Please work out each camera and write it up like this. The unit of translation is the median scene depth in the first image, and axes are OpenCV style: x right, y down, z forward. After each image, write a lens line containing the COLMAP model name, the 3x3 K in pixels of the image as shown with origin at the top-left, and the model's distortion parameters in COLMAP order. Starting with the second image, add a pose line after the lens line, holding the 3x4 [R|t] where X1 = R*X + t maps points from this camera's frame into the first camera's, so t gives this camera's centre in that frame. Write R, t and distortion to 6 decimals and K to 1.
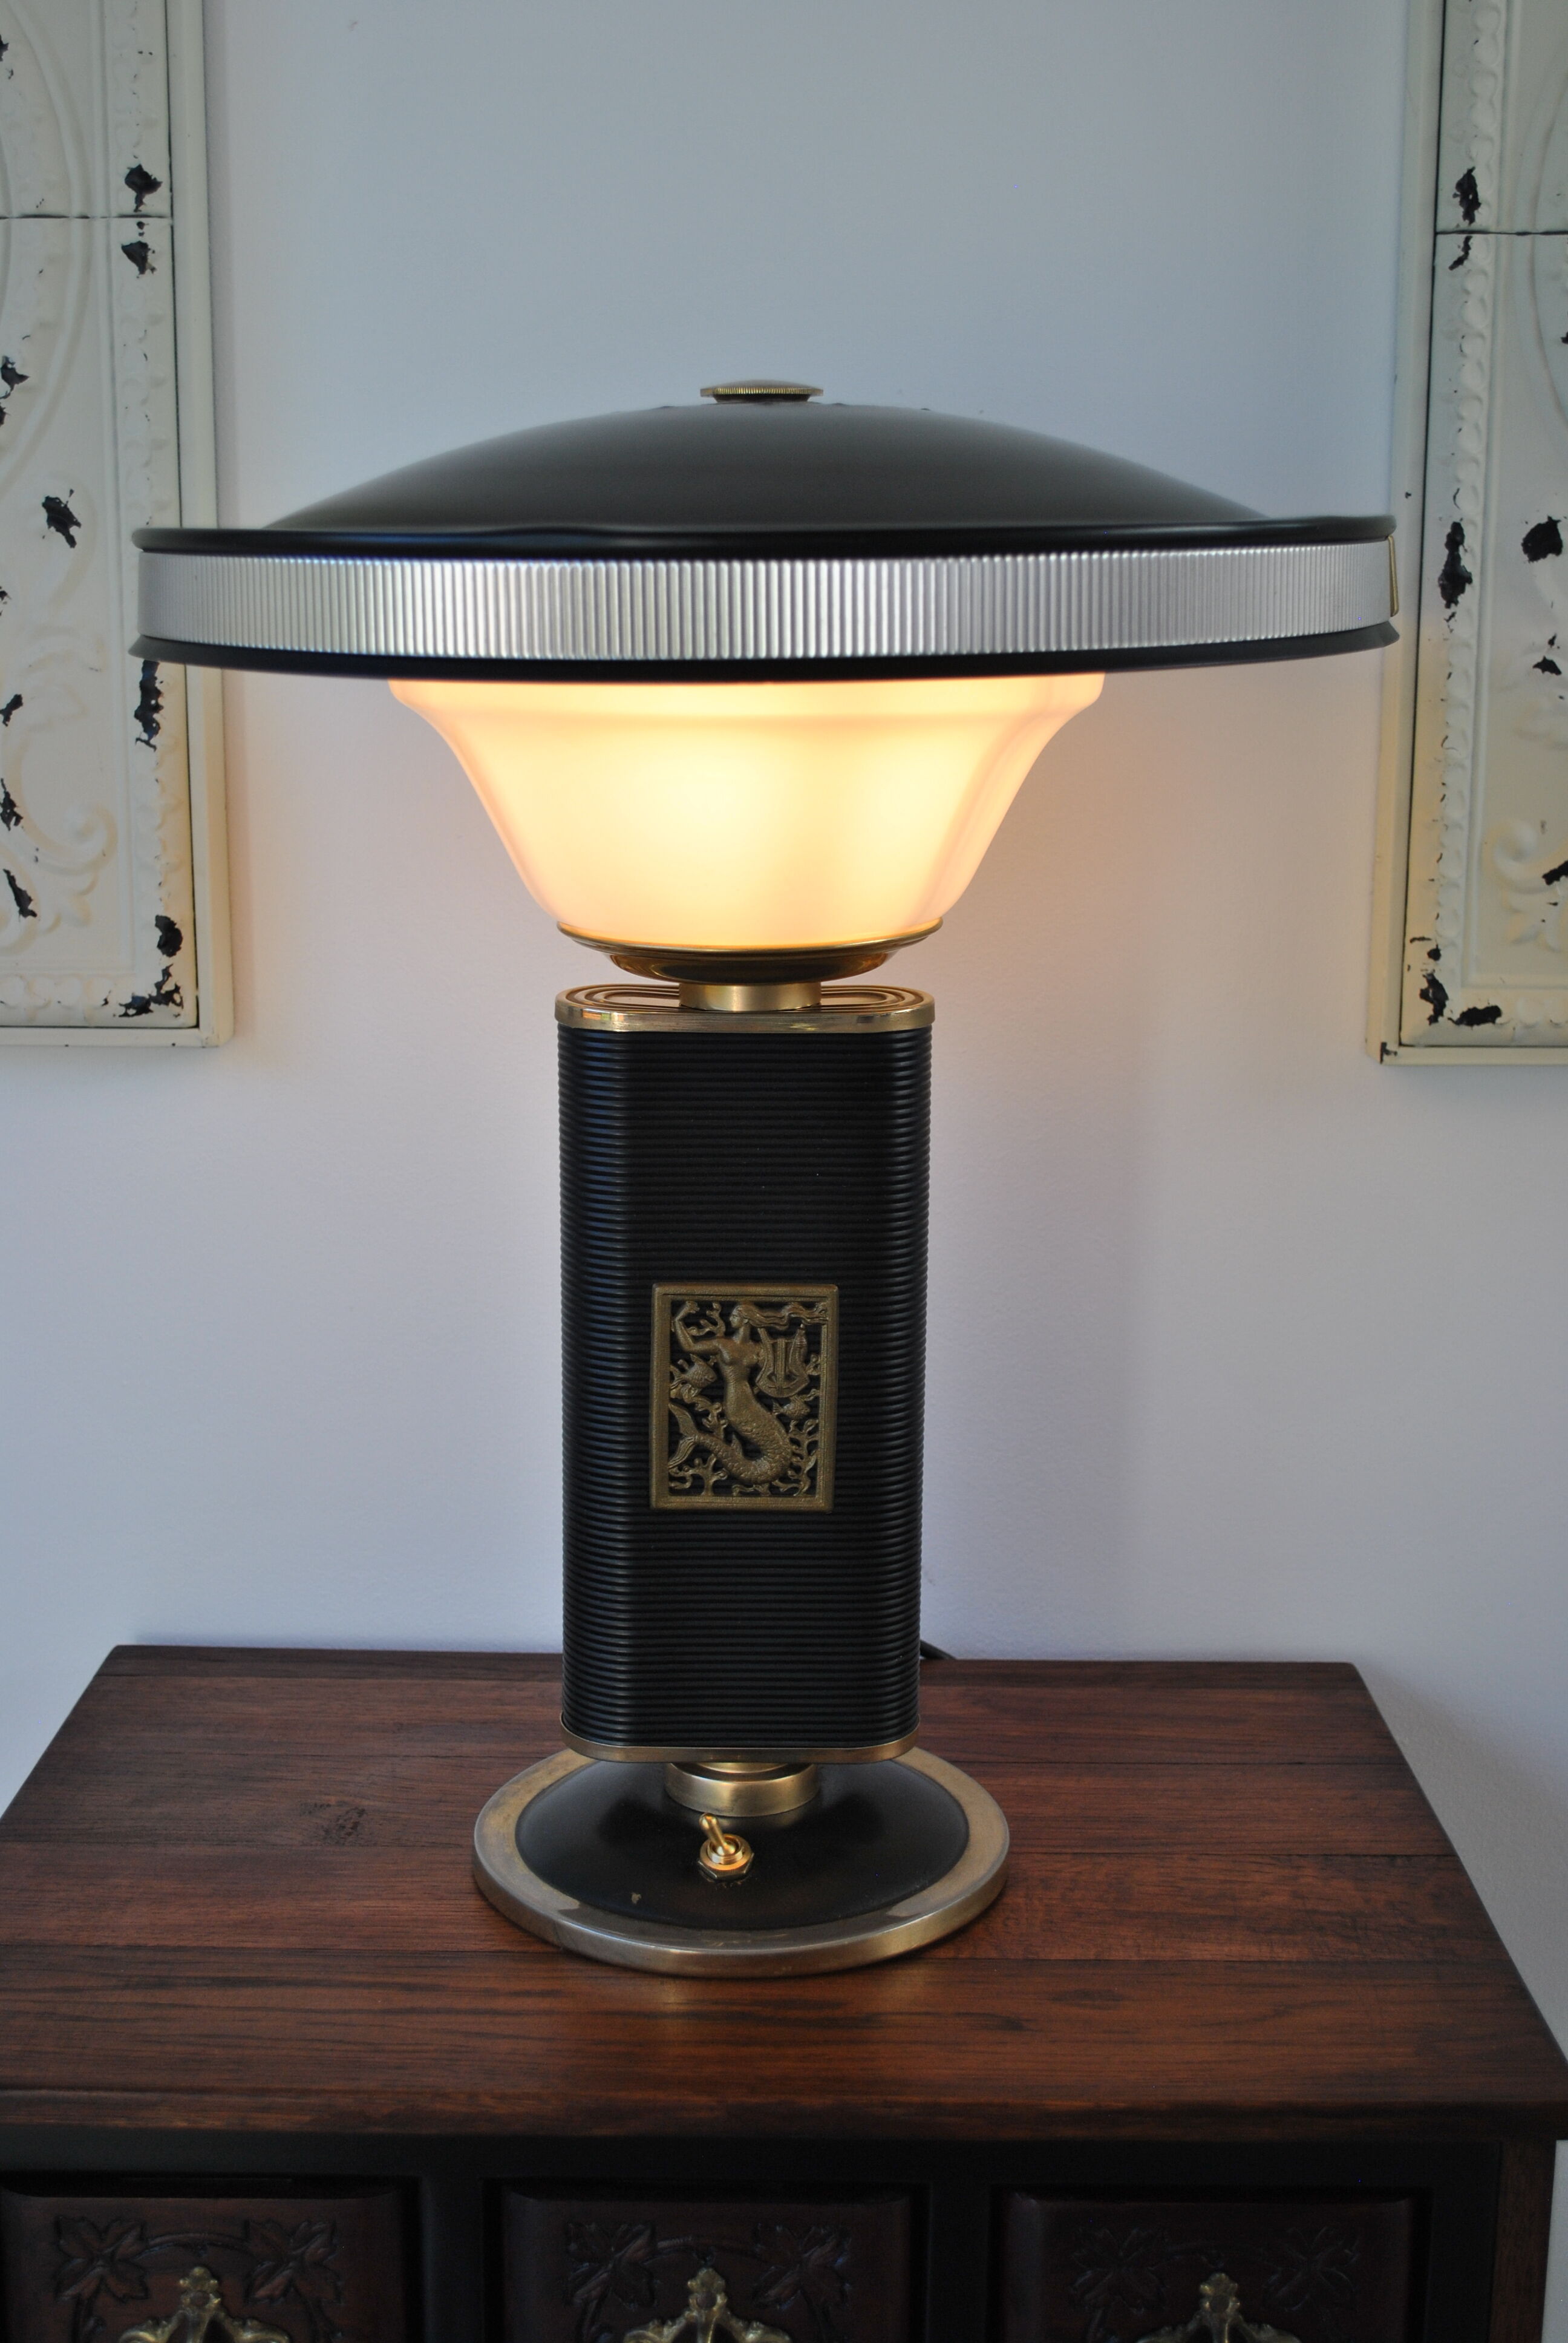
lens RADIAL K [[2763.1, 0, 748.8], [0, 2763.1, 1100.3], [0, 0, 1]] dist [-0.047327, 0.000000]
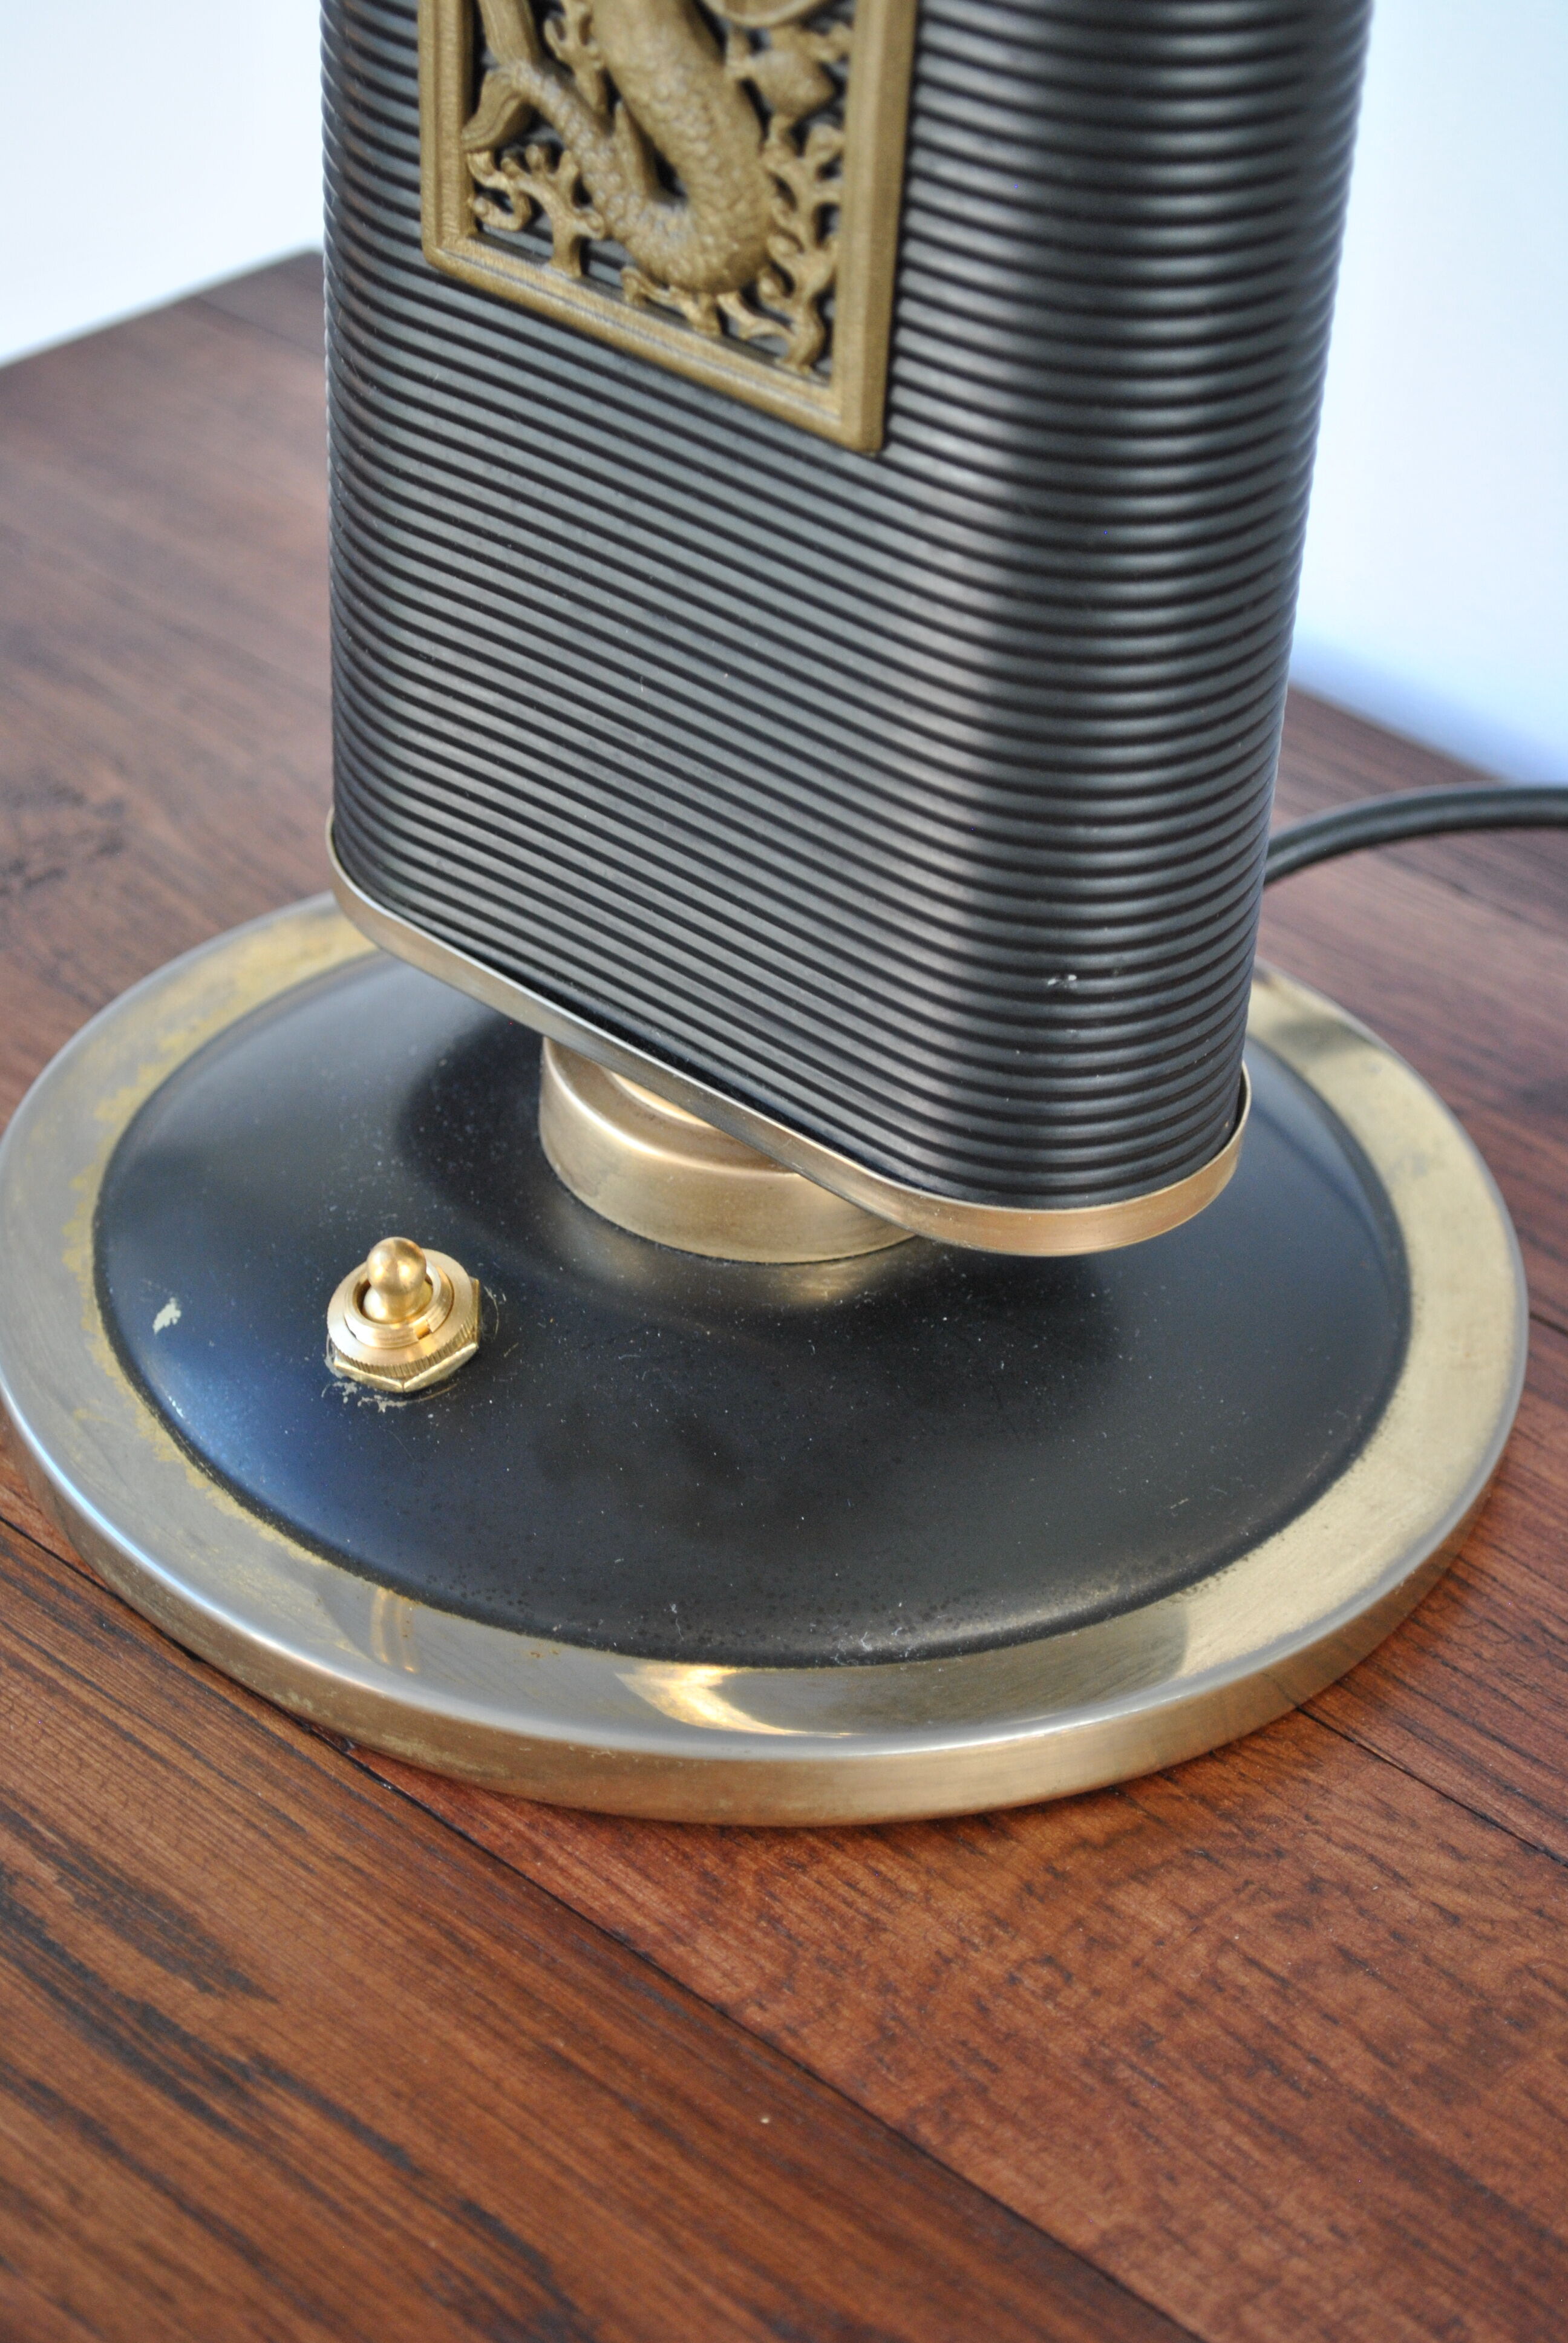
lens RADIAL K [[4635.3, 0, 762.4], [0, 4635.3, 1161.5], [0, 0, 1]] dist [0.069558, 0.000000]
pose [[0.746446, 0.404487, -0.528402, 0.319777], [-0.170995, 0.883983, 0.435125, -0.000441], [0.643101, -0.234444, 0.729011, 0.610448]]
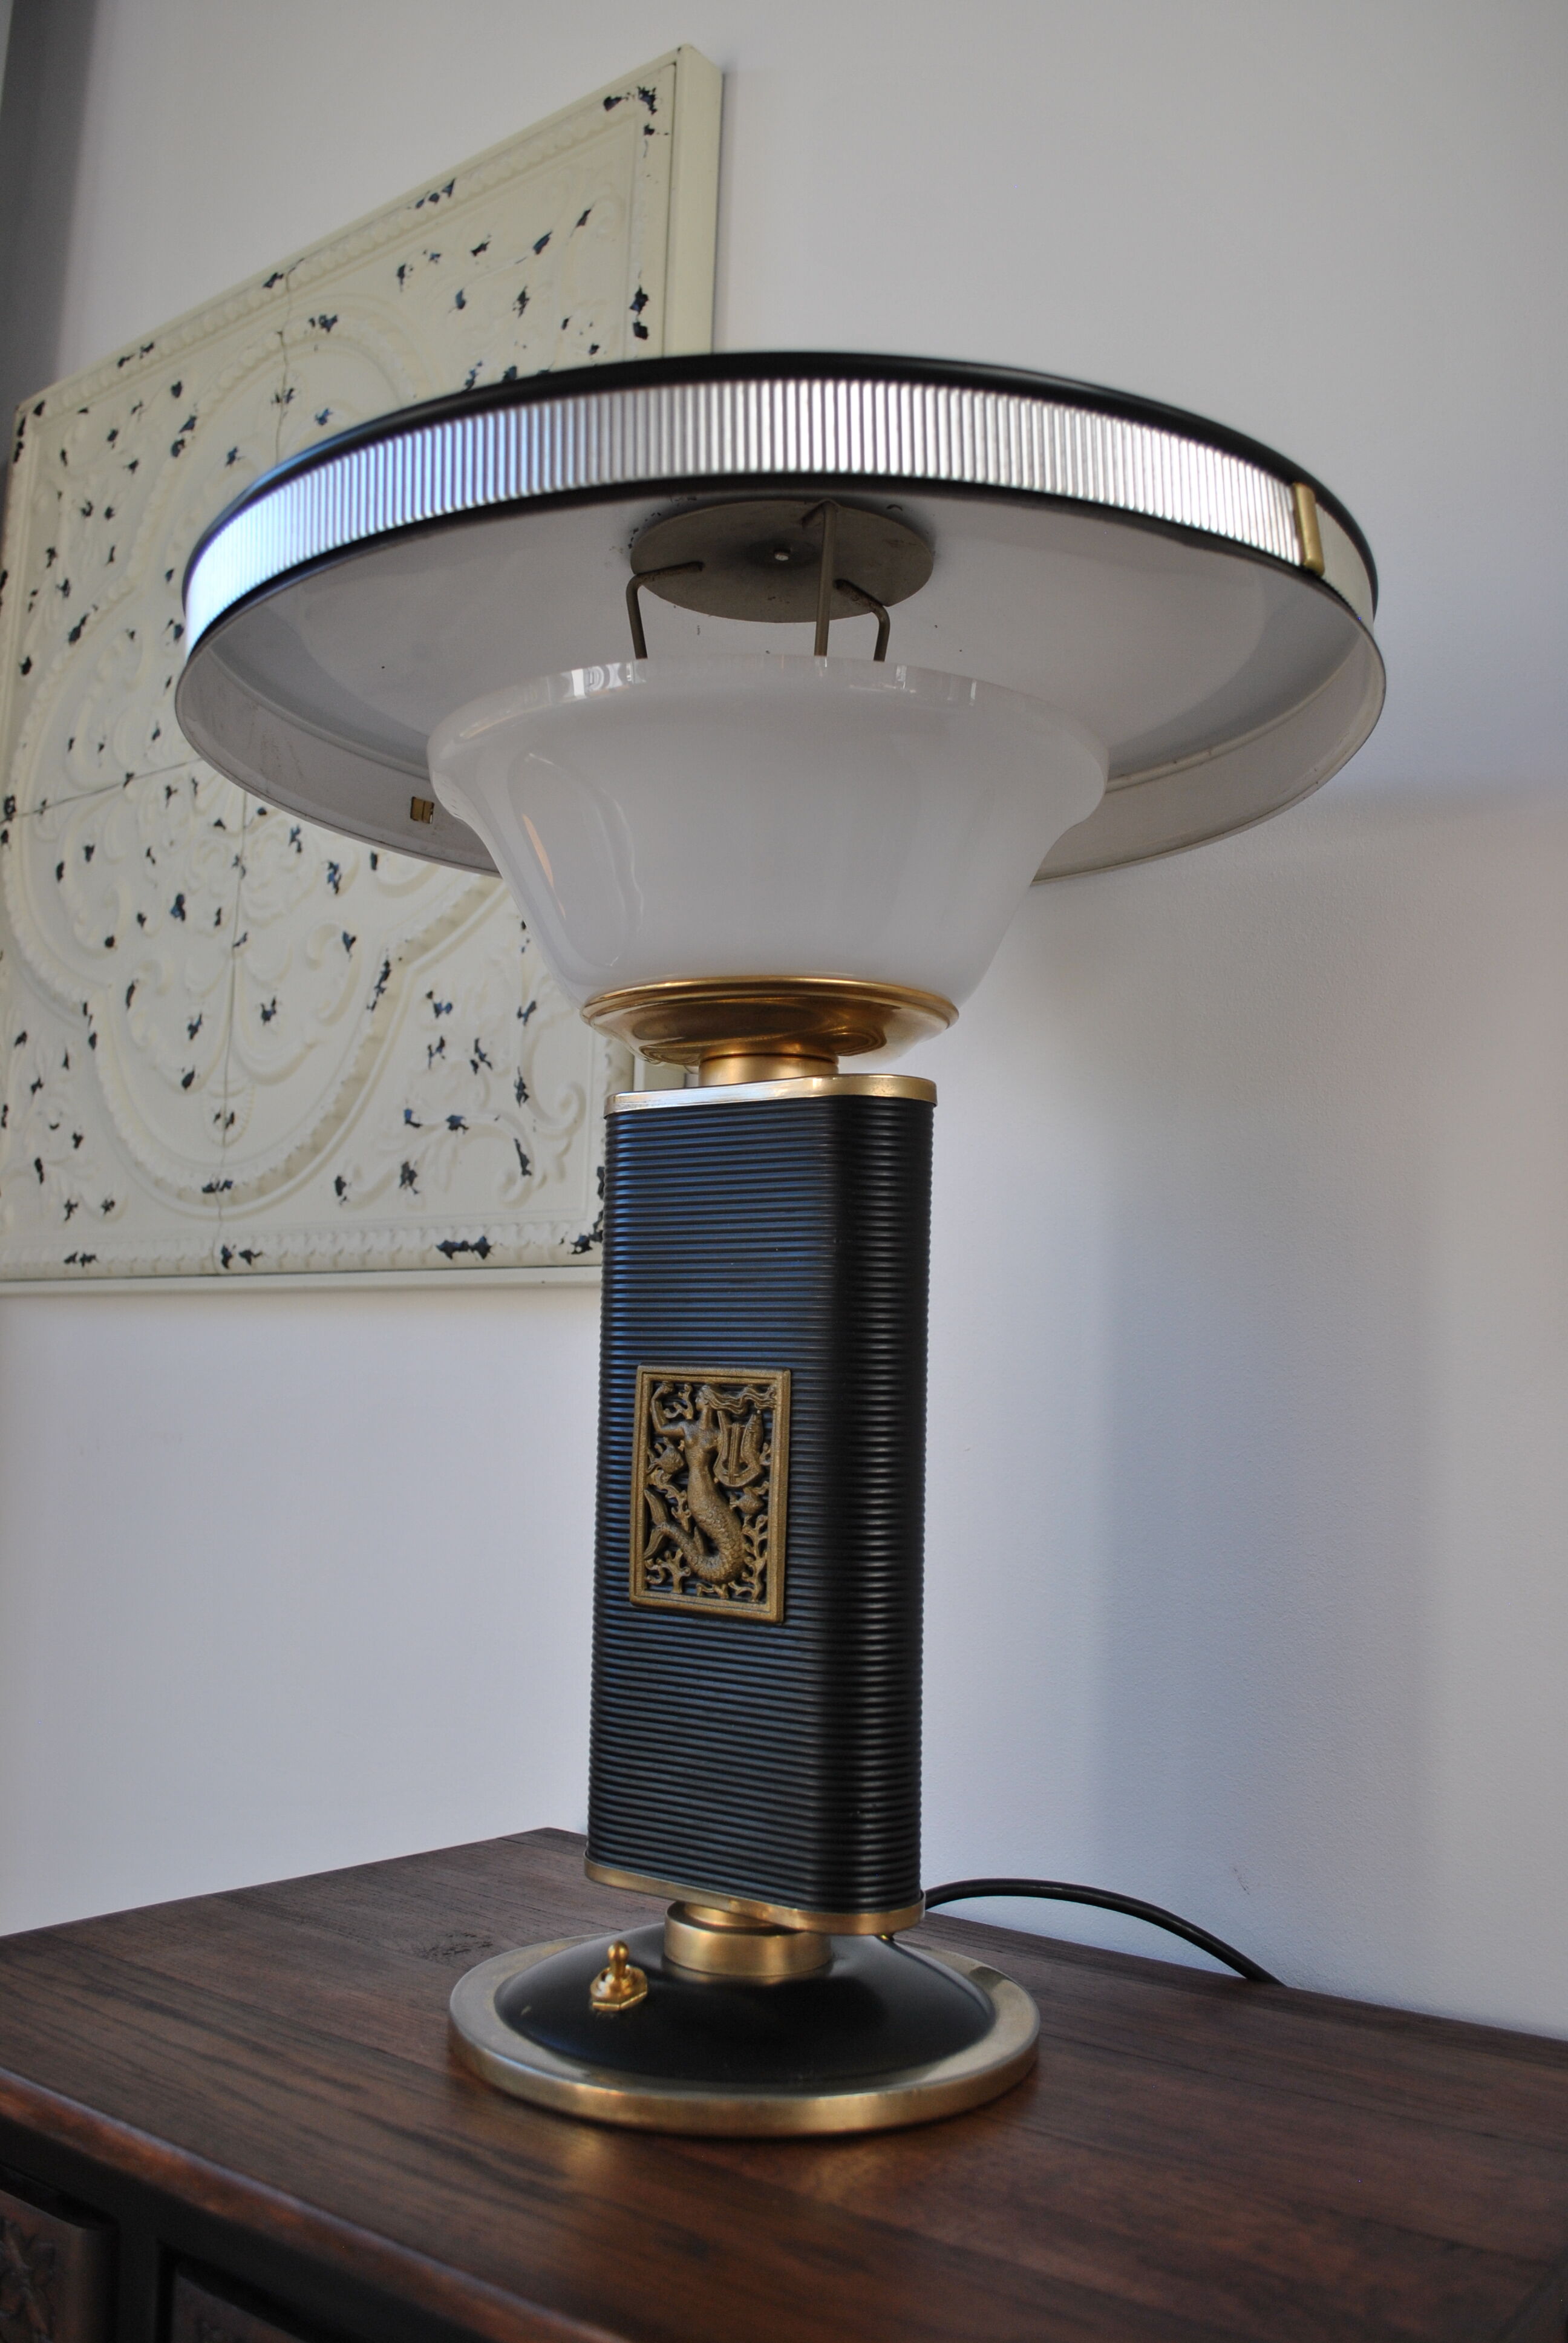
lens RADIAL K [[2041.5, 0, 779.6], [0, 2041.5, 1155.2], [0, 0, 1]] dist [-0.079874, 0.022380]
pose [[0.786867, -0.061923, -0.614009, 0.456896], [-0.138881, 0.951662, -0.273955, 0.186983], [0.601293, 0.300840, 0.740231, 0.454567]]
